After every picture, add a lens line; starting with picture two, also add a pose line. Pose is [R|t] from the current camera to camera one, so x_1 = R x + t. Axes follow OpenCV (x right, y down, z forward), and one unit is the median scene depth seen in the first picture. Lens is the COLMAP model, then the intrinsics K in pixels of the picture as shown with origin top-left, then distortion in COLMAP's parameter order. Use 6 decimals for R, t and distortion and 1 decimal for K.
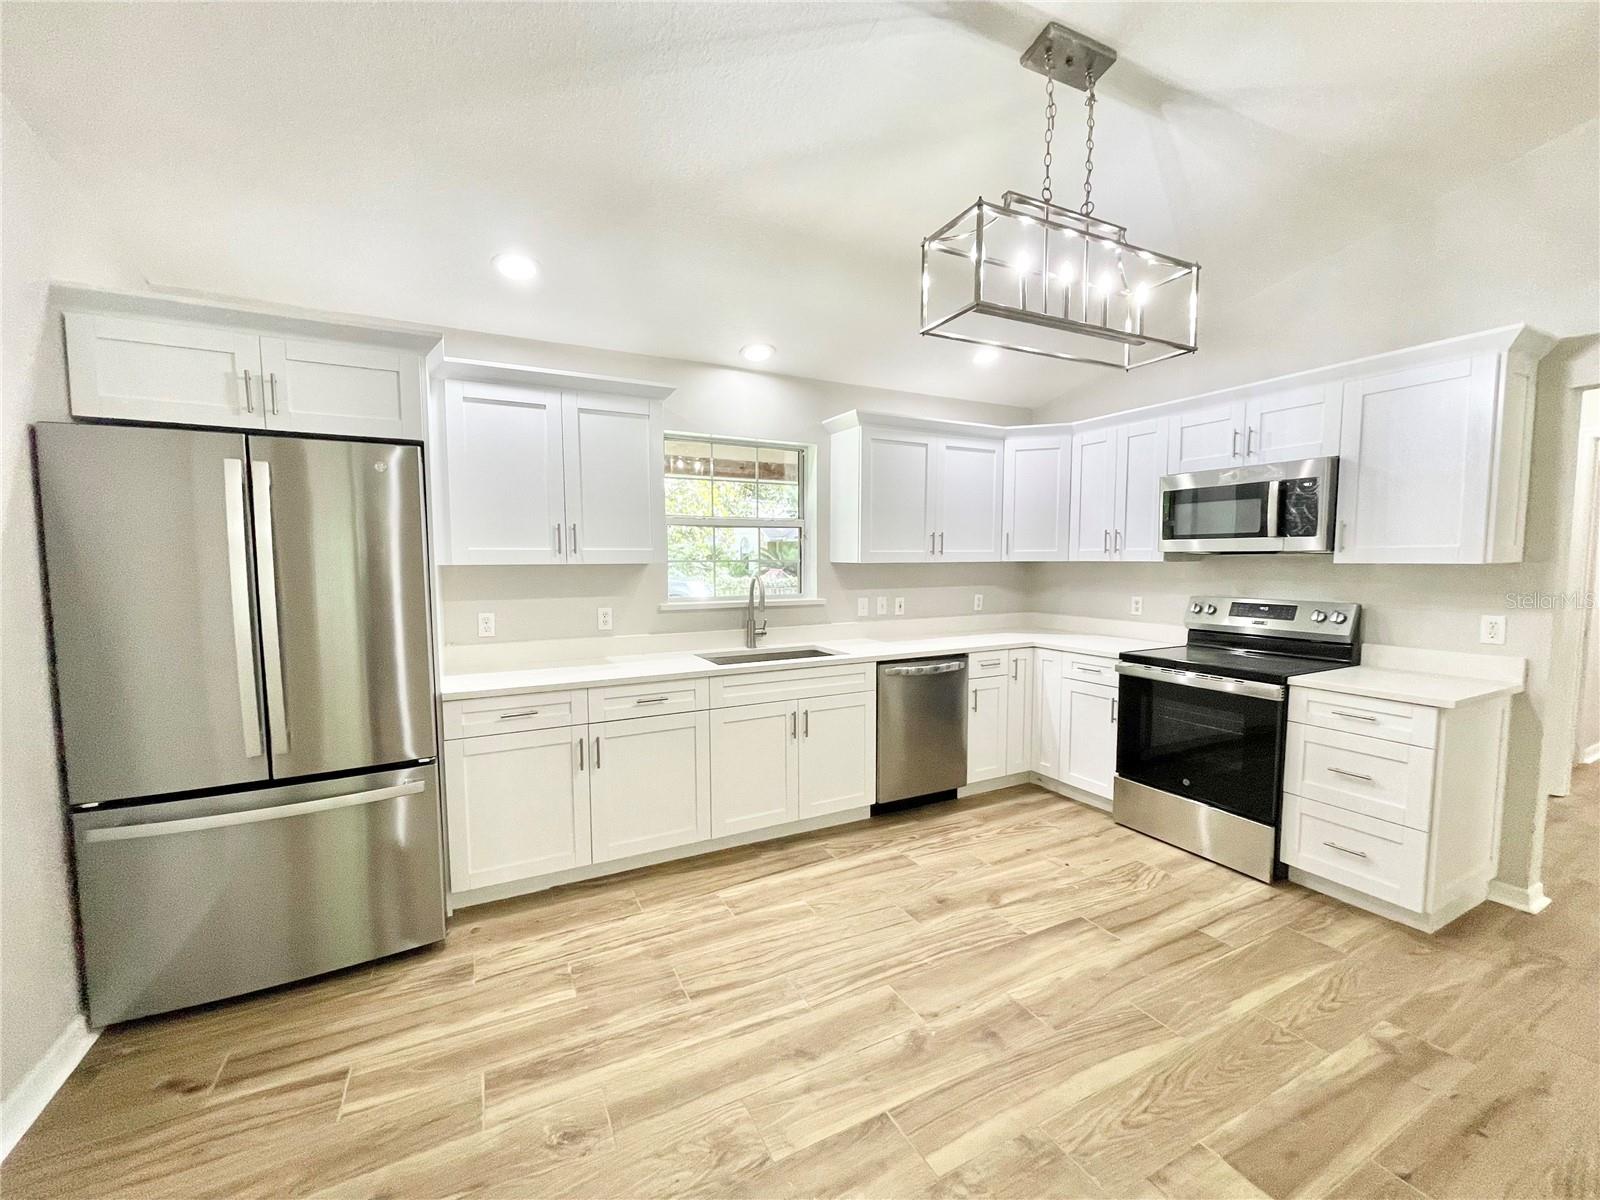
lens RADIAL K [[643.7, 0, 796.8], [0, 643.7, 605.9], [0, 0, 1]] dist [-0.008123, 0.003886]
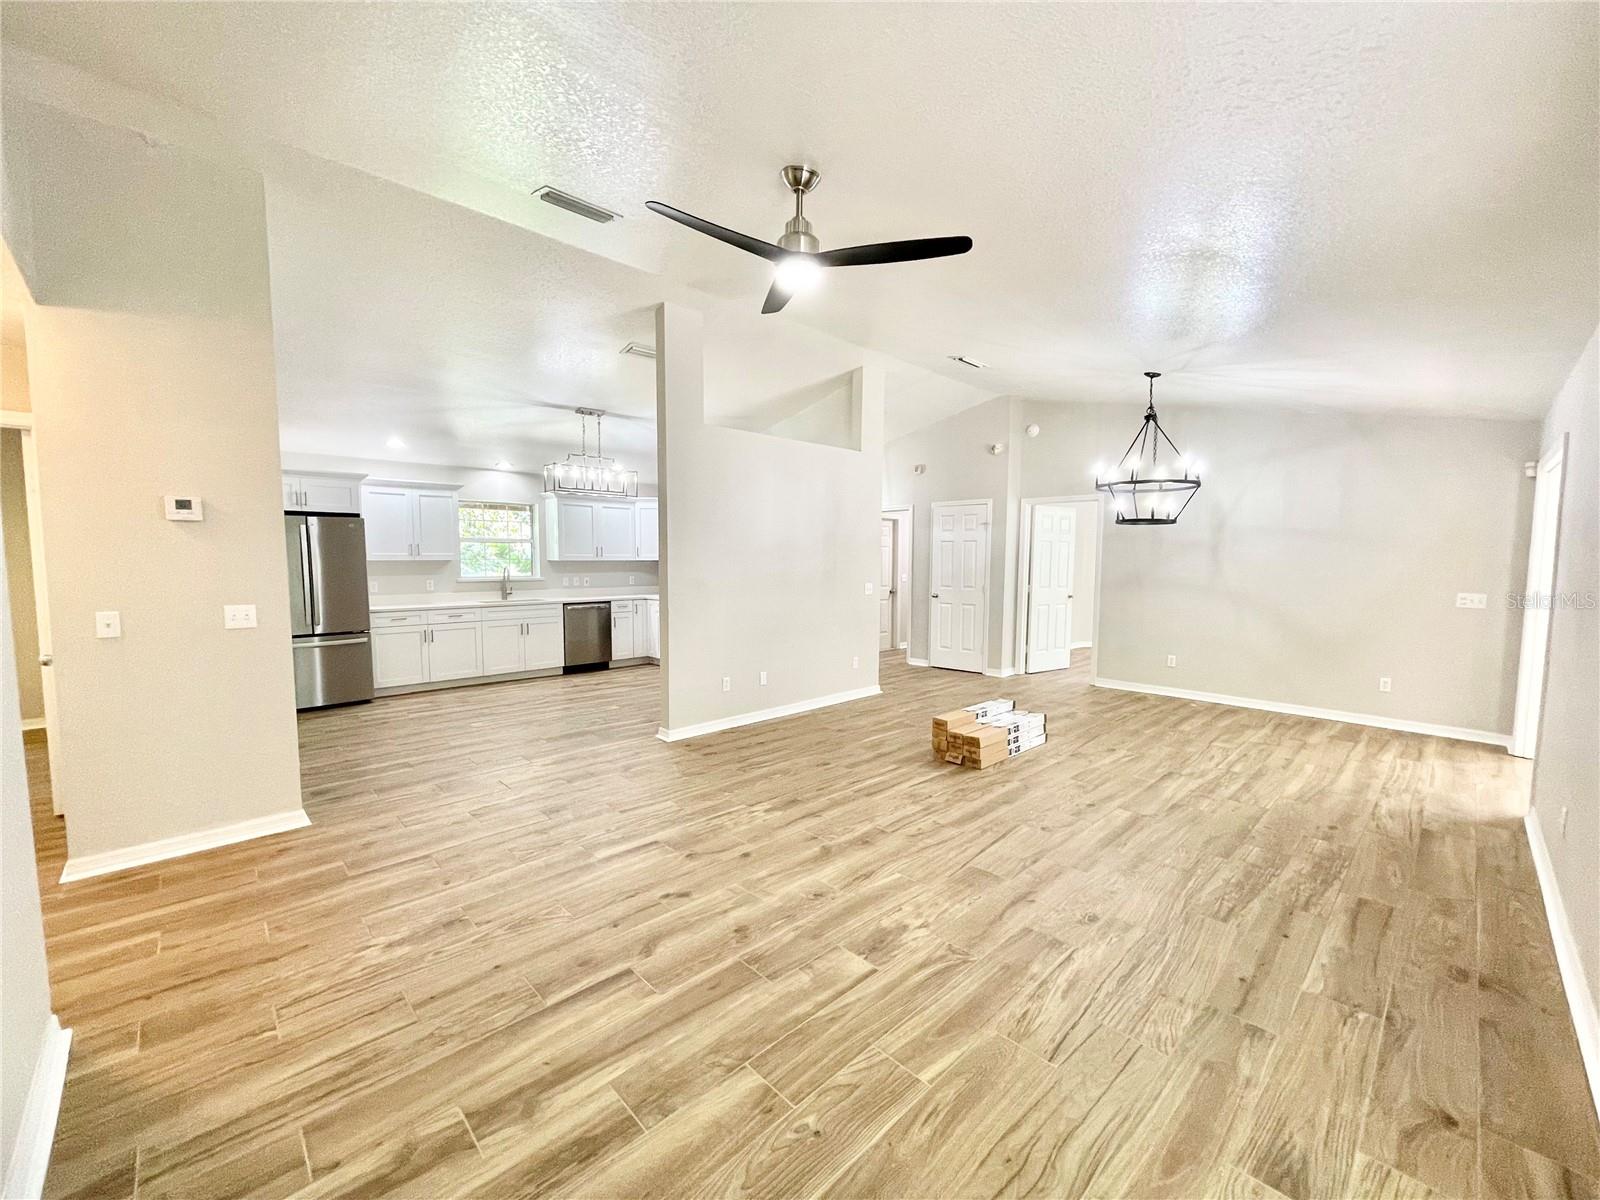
lens RADIAL K [[643.7, 0, 796.8], [0, 643.7, 605.9], [0, 0, 1]] dist [-0.008123, 0.003886]
pose [[0.957680, -0.015017, 0.287444, 0.359297], [0.014436, 0.999887, 0.004142, 0.132400], [-0.287473, 0.000183, 0.957789, -1.951707]]
